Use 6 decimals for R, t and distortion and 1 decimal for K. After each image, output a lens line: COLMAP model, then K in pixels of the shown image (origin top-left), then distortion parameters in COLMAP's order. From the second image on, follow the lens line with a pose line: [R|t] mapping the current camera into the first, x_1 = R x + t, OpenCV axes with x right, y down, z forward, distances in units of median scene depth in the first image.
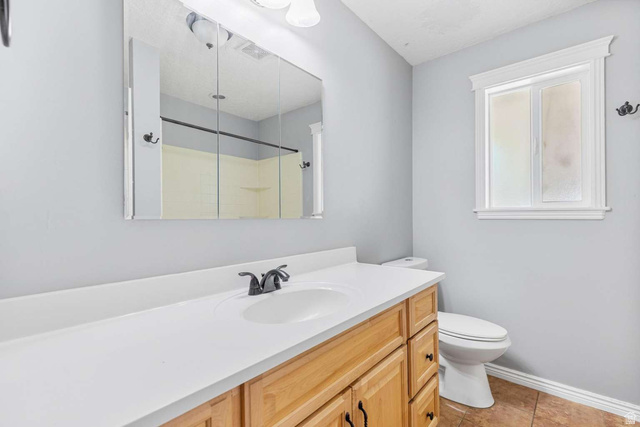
lens RADIAL K [[287.8, 0, 322.3], [0, 287.8, 217.8], [0, 0, 1]] dist [0.004350, 0.000124]
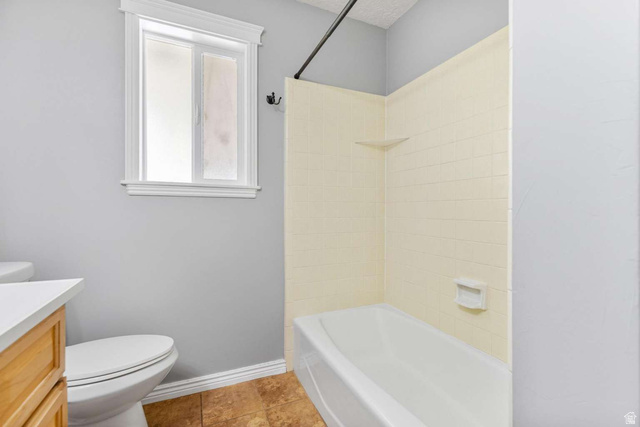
lens RADIAL K [[287.8, 0, 321.1], [0, 287.8, 213.4], [0, 0, 1]] dist [0.004350, 0.000124]
pose [[0.411068, 0.005481, 0.911588, 0.103920], [-0.009389, 0.999954, -0.001778, 0.057575], [-0.911556, -0.007828, 0.411101, 0.326050]]
